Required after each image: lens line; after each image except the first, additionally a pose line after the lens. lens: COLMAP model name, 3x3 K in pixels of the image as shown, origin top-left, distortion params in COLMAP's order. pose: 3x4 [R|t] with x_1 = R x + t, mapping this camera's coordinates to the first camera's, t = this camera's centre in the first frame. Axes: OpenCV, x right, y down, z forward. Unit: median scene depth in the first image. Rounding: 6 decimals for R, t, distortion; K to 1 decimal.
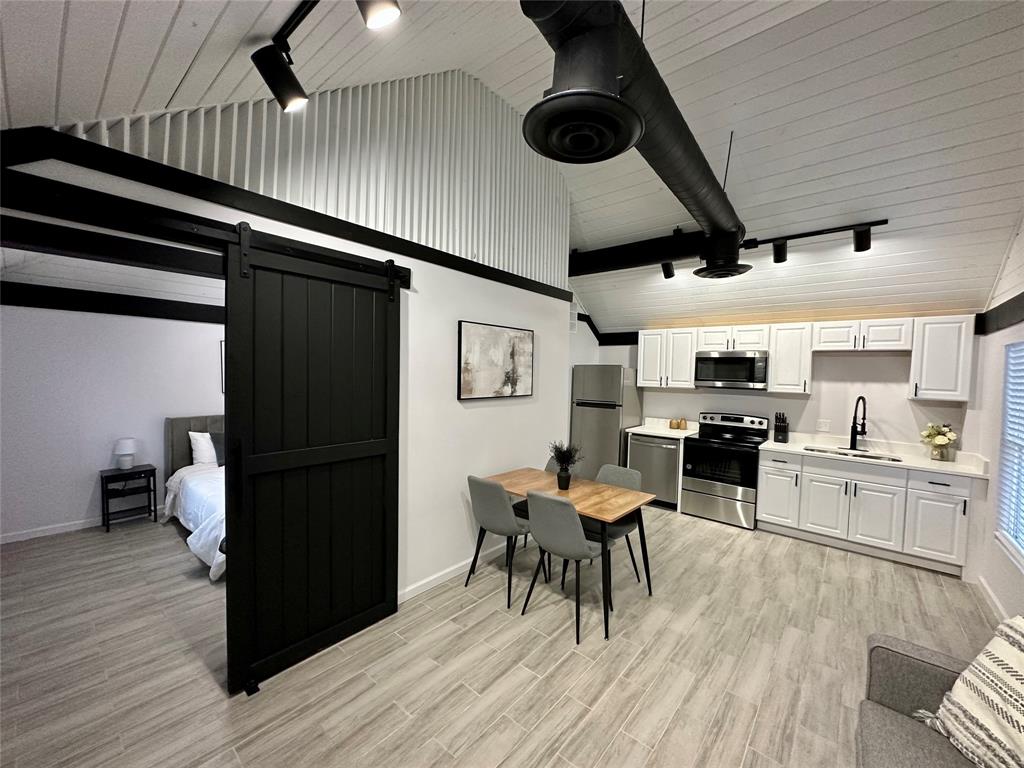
lens RADIAL K [[409.8, 0, 511.2], [0, 409.8, 384.8], [0, 0, 1]] dist [-0.002257, 0.000696]
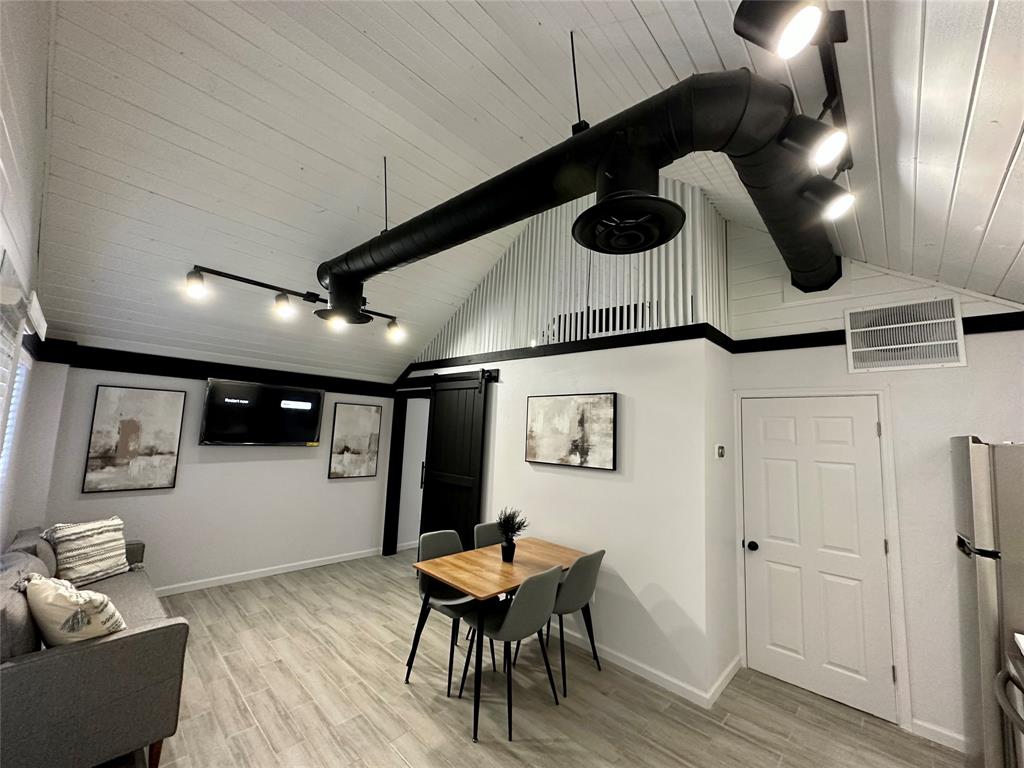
lens RADIAL K [[409.8, 0, 512.1], [0, 409.8, 384.3], [0, 0, 1]] dist [-0.002257, 0.000696]
pose [[-0.054835, -0.140530, -0.988557, 1.109953], [-0.077990, 0.987625, -0.136071, -0.021136], [0.995445, 0.069636, -0.065117, 1.031237]]
